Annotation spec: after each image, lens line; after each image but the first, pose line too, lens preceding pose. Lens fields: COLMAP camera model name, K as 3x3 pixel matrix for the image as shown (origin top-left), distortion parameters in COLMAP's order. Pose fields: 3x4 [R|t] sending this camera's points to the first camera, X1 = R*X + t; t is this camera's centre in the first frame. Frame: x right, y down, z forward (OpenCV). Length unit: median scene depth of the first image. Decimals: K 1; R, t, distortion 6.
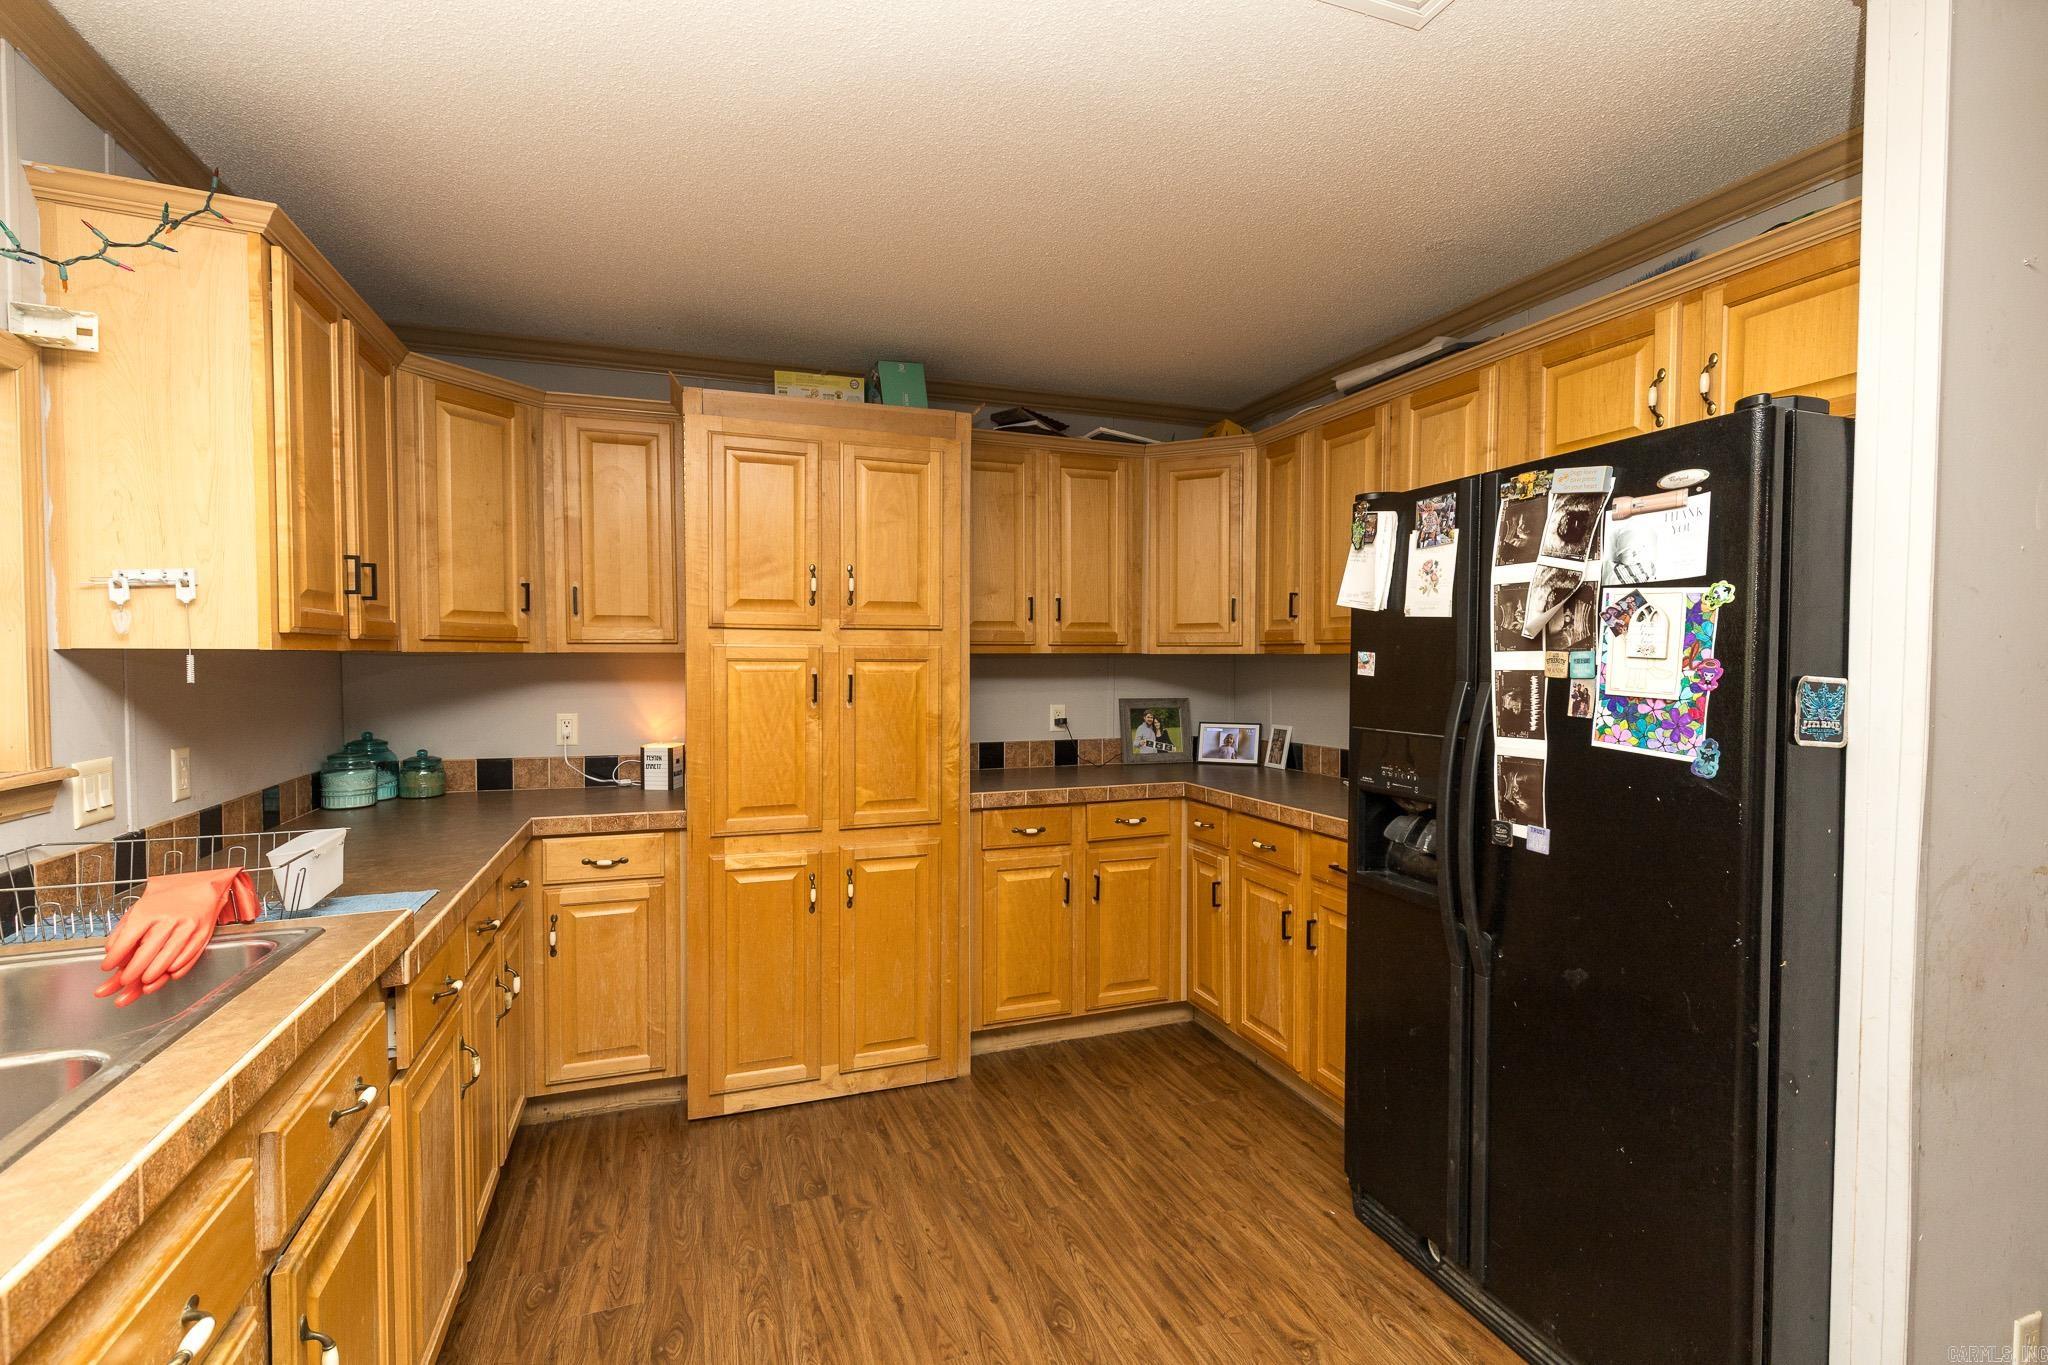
lens RADIAL K [[924.1, 0, 1025.3], [0, 924.1, 684.5], [0, 0, 1]] dist [0.010211, -0.001005]
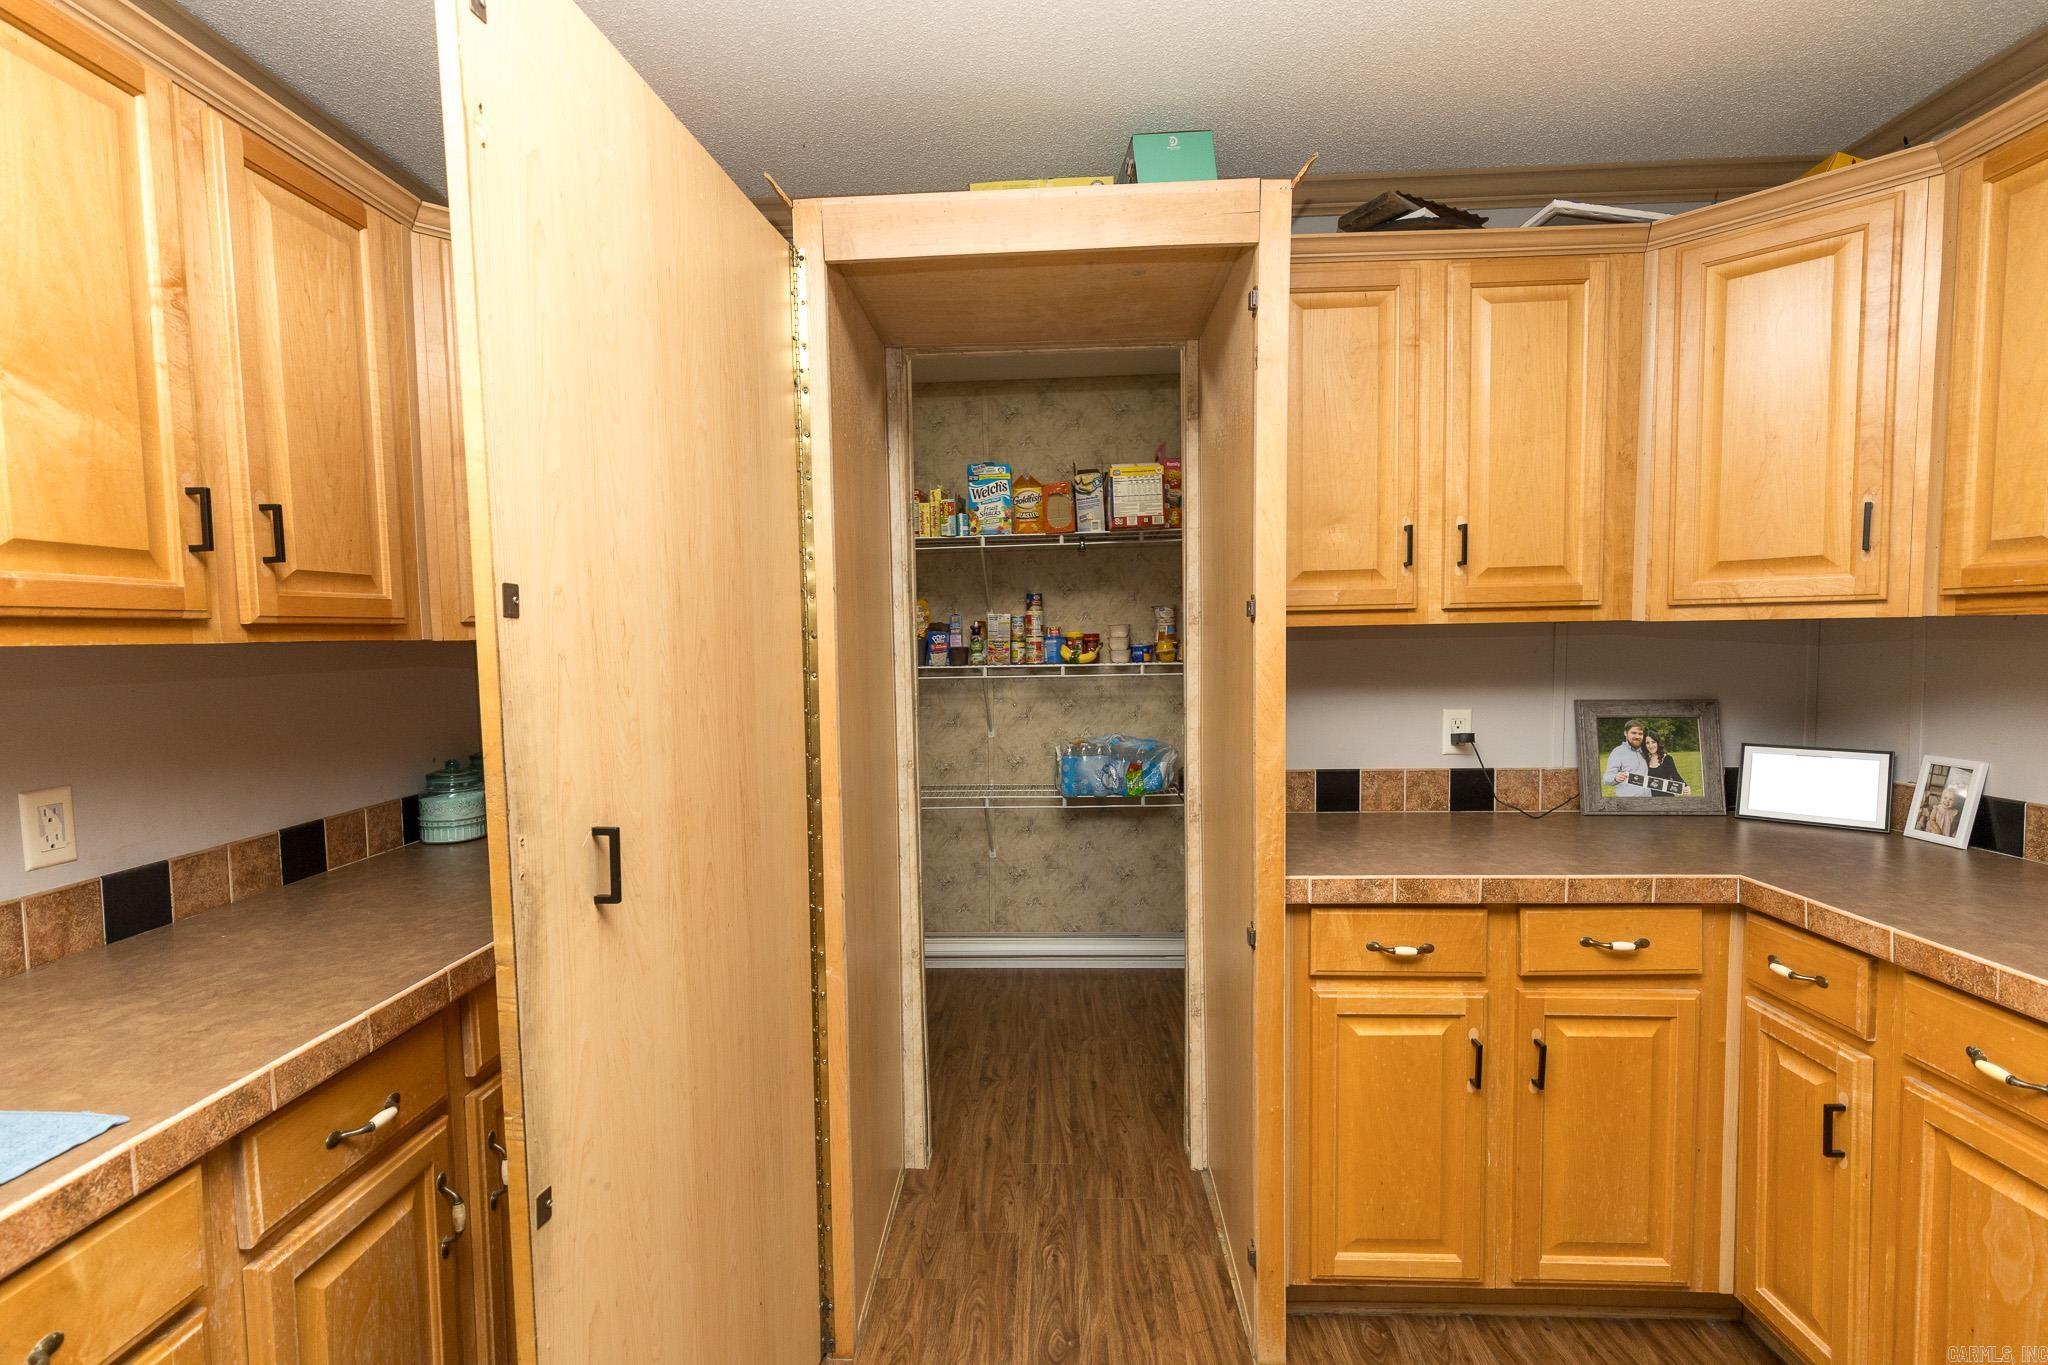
lens RADIAL K [[924.1, 0, 1011.0], [0, 924.1, 690.7], [0, 0, 1]] dist [0.010211, -0.001005]
pose [[0.920232, 0.008692, -0.391276, 0.004462], [0.005186, 0.999395, 0.034399, -0.014107], [0.391338, -0.033684, 0.919630, 0.377259]]
